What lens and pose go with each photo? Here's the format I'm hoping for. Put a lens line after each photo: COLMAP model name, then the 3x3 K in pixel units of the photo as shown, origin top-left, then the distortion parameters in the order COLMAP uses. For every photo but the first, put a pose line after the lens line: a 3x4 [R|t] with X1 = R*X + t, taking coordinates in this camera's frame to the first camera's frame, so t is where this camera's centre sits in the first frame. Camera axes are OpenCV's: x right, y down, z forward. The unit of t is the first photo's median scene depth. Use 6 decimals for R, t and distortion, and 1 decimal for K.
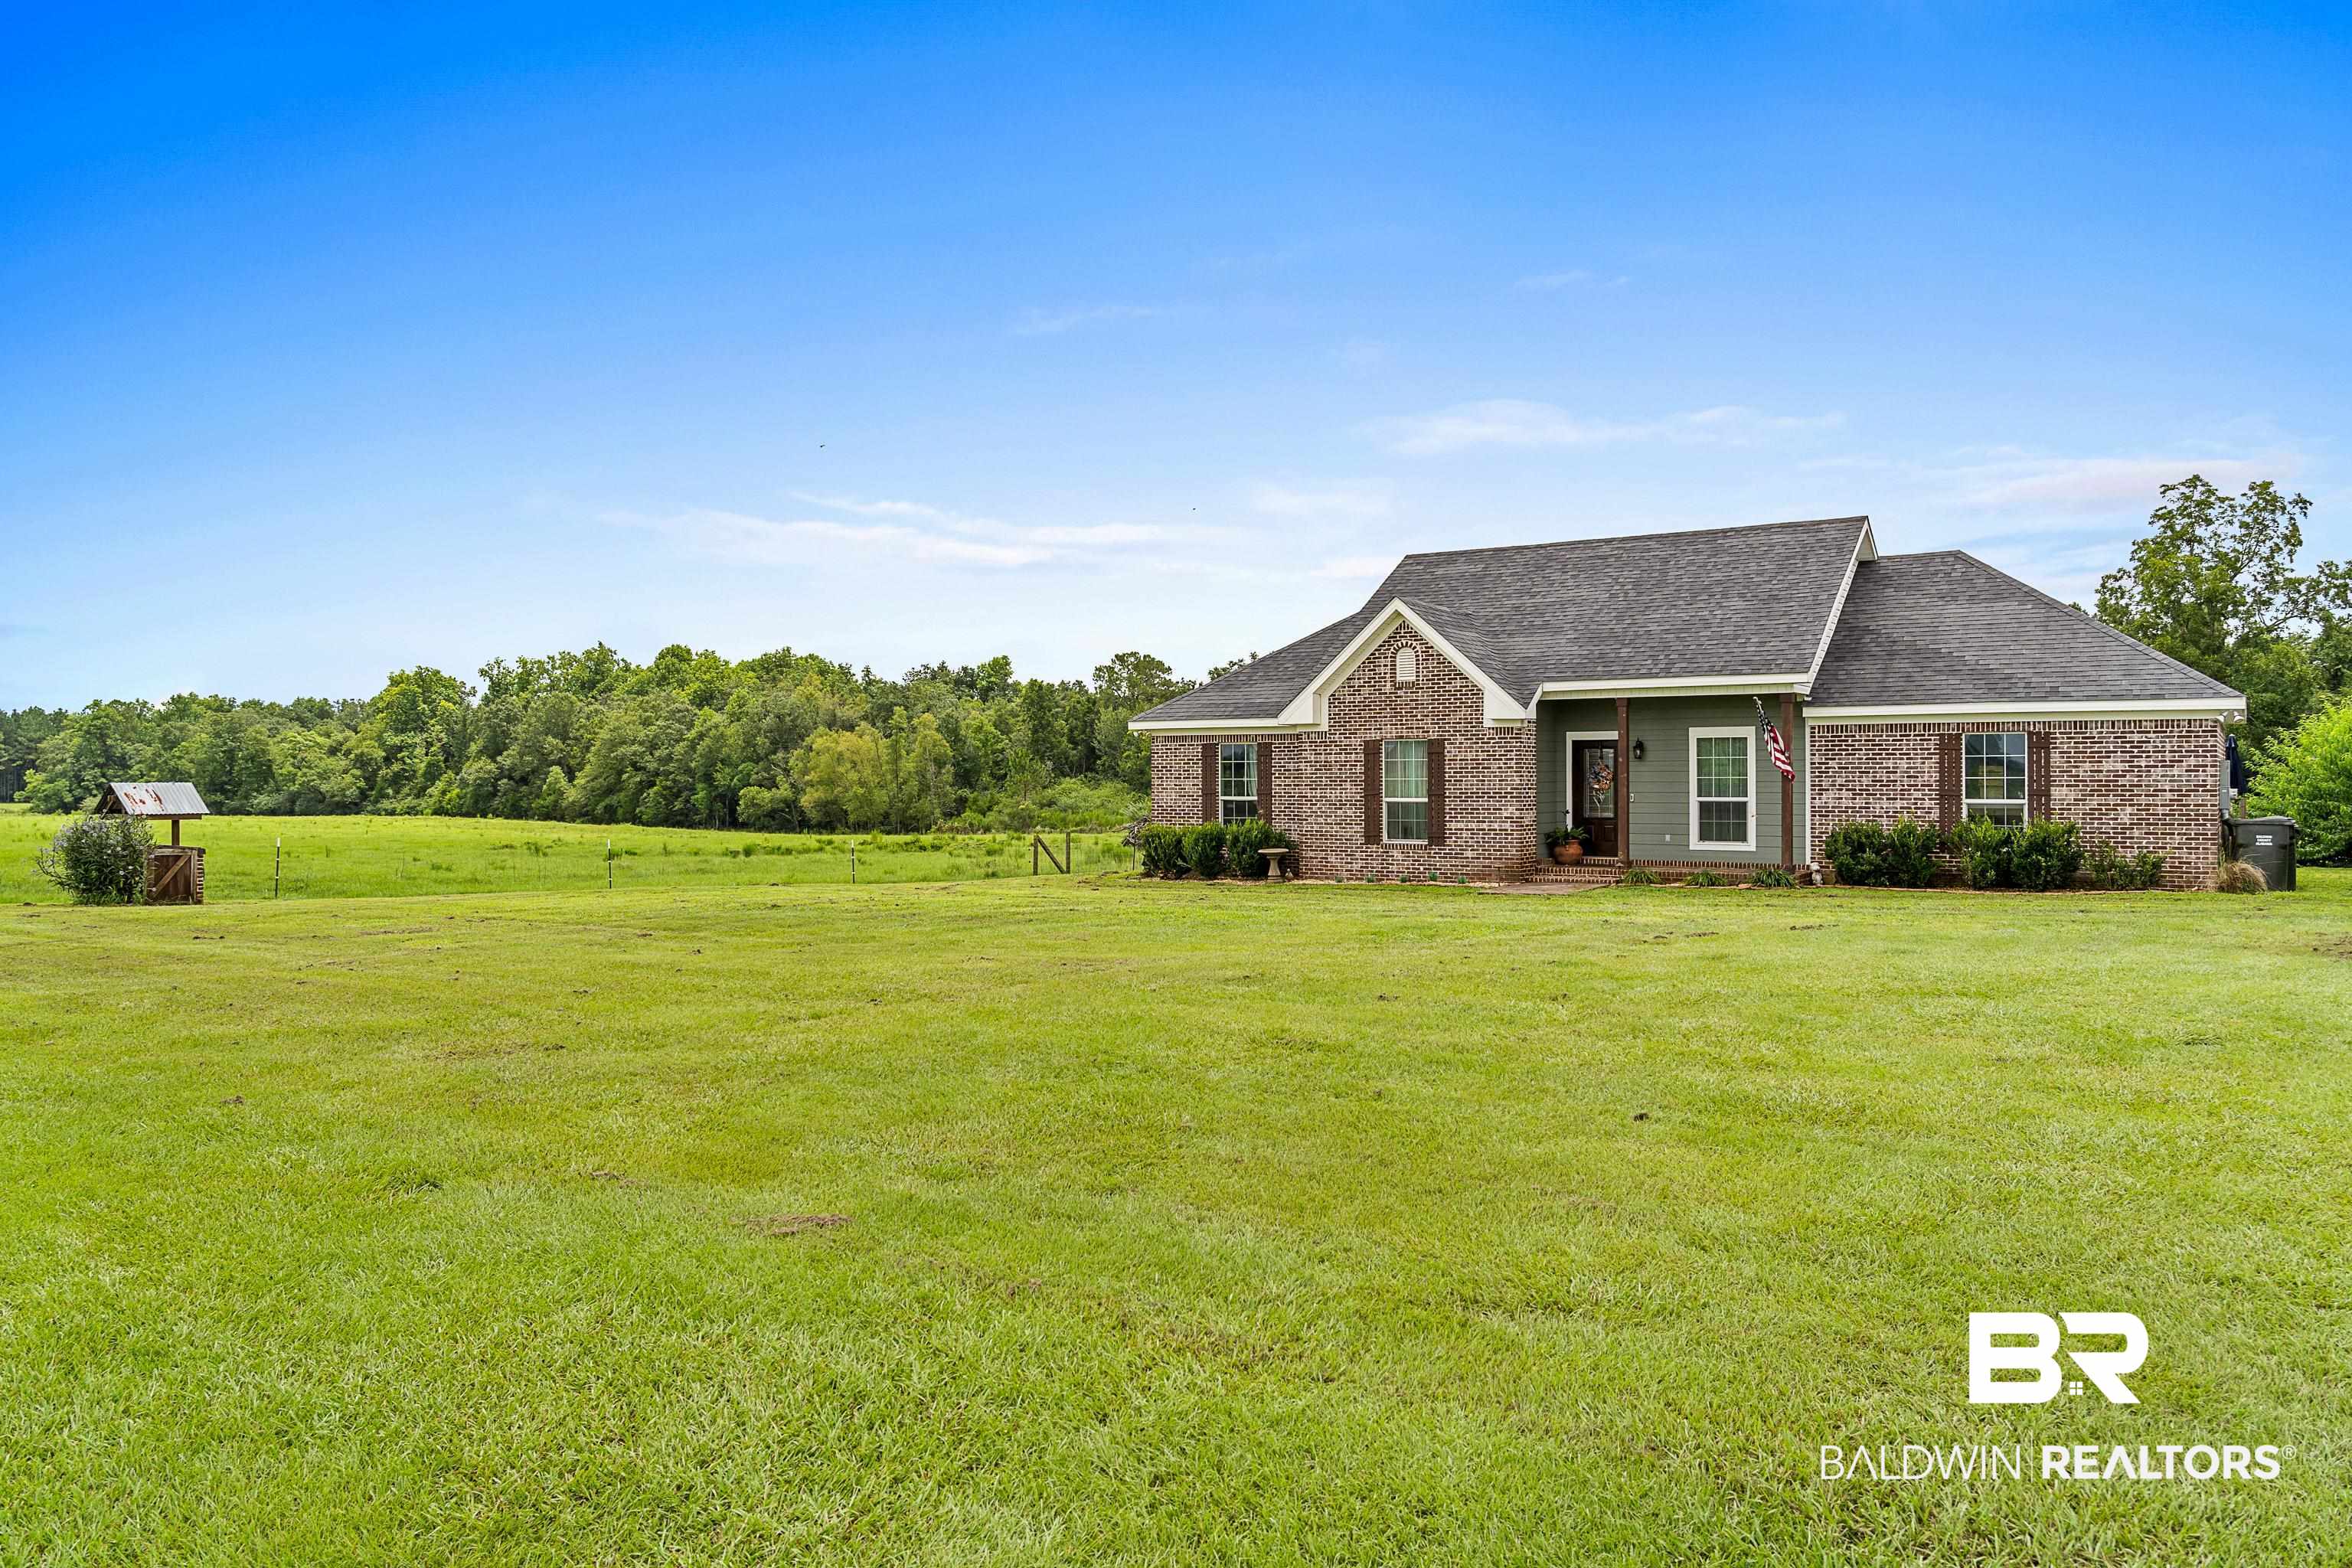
lens RADIAL K [[1608.2, 0, 1203.0], [0, 1608.2, 780.2], [0, 0, 1]] dist [-0.006553, 0.000166]
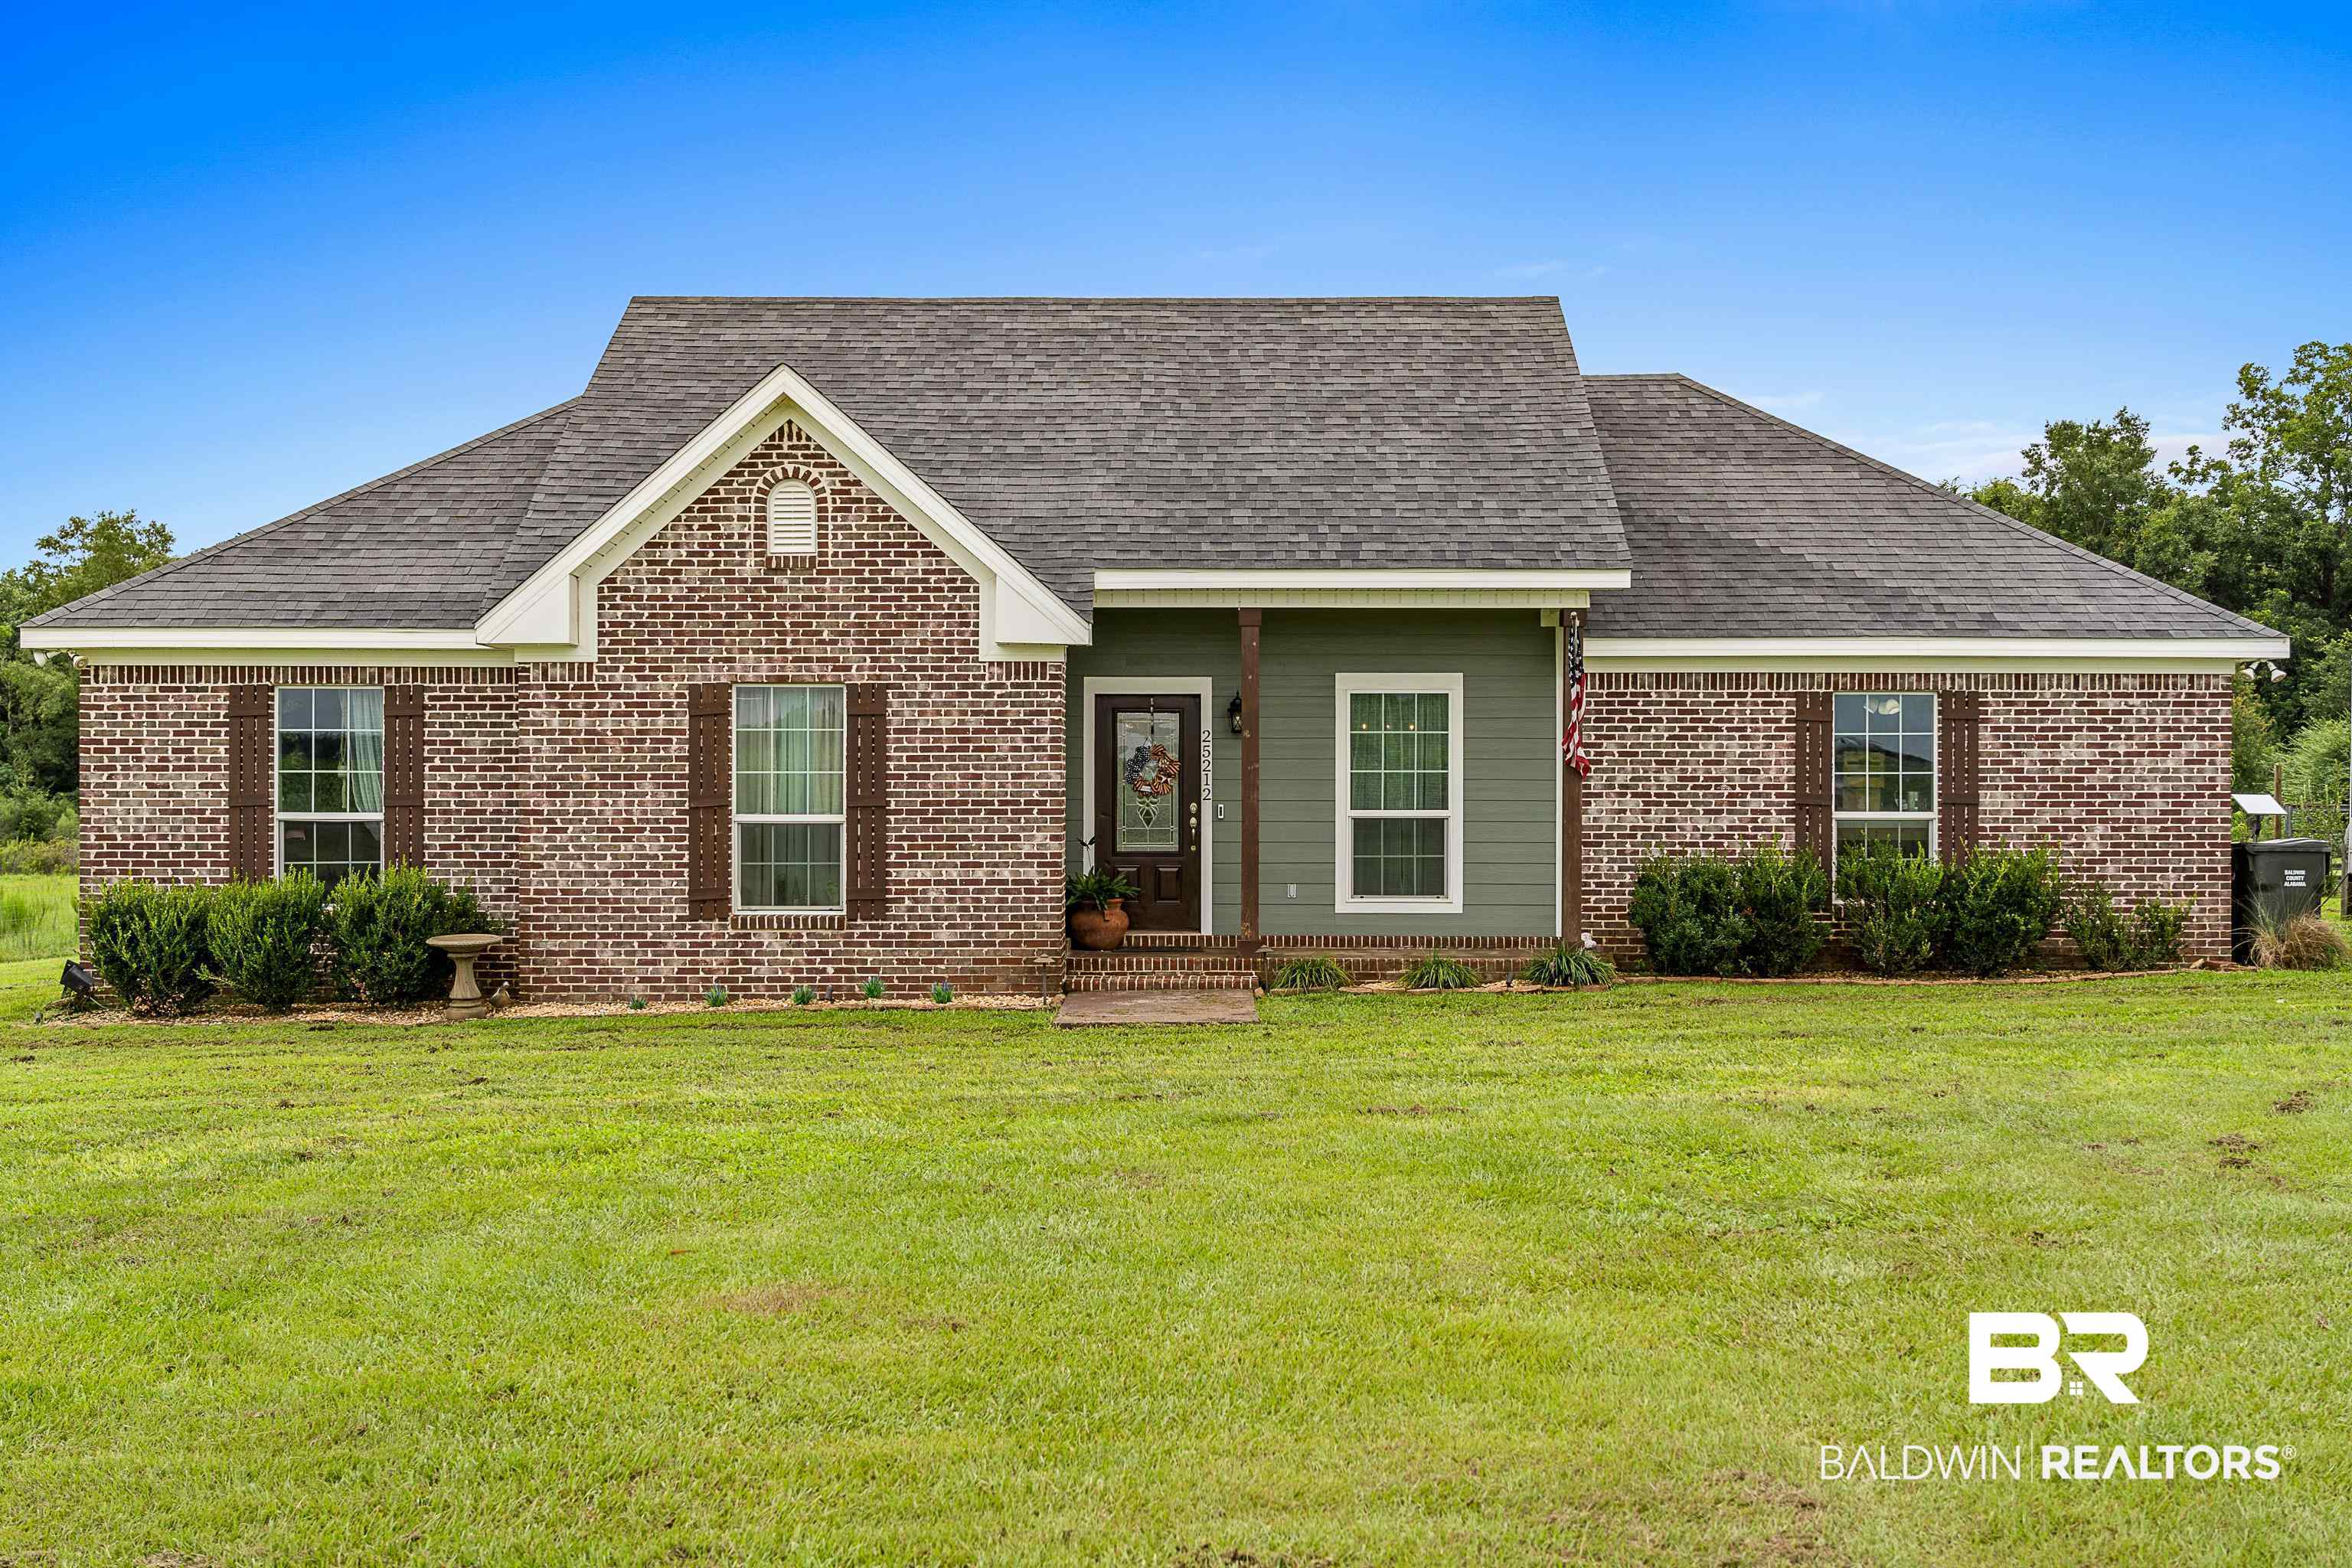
lens RADIAL K [[2509.0, 0, 1176.0], [0, 2509.0, 784.0], [0, 0, 1]] dist [0.035818, -0.000894]
pose [[0.841250, 0.000591, 0.540646, -0.164280], [-0.002139, 0.999995, 0.002235, 0.000678], [-0.540642, -0.003037, 0.841247, 0.350113]]
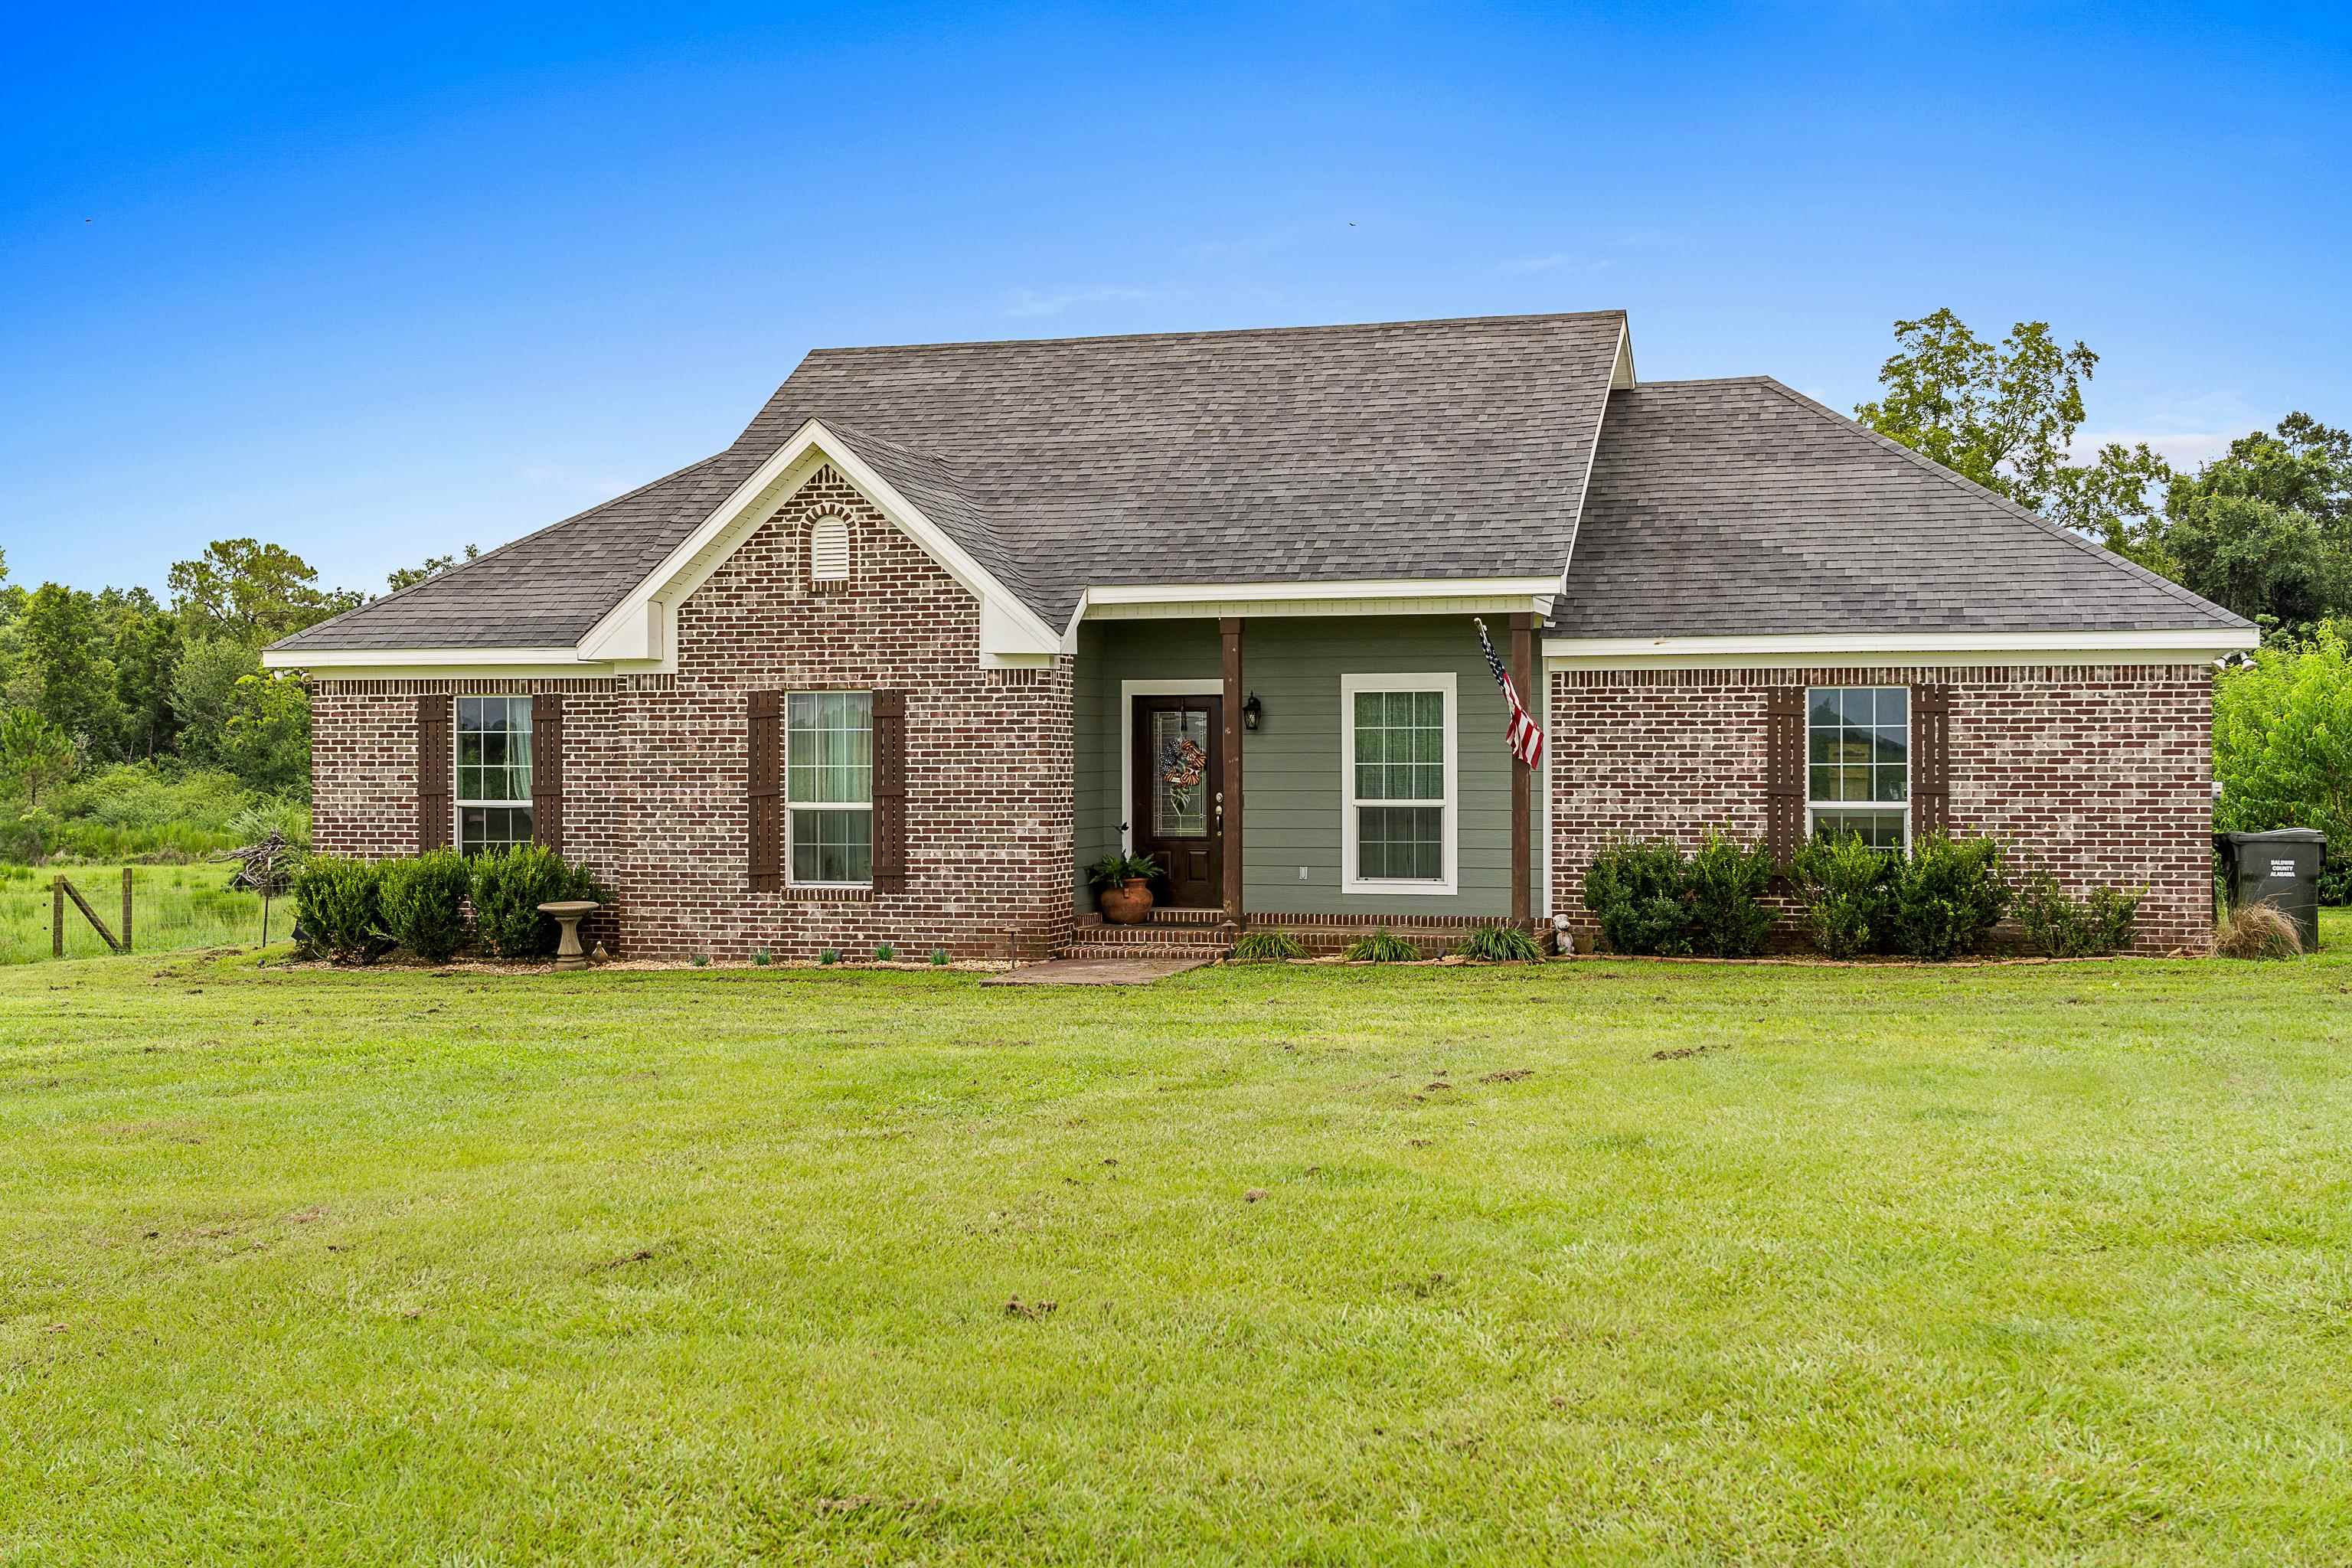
lens RADIAL K [[2630.7, 0, 1185.7], [0, 2630.7, 780.0], [0, 0, 1]] dist [0.055309, -0.013404]
pose [[0.955562, -0.001448, 0.294787, -0.016811], [0.000095, 0.999989, 0.004603, -0.000228], [-0.294791, -0.004370, 0.955552, 0.142425]]
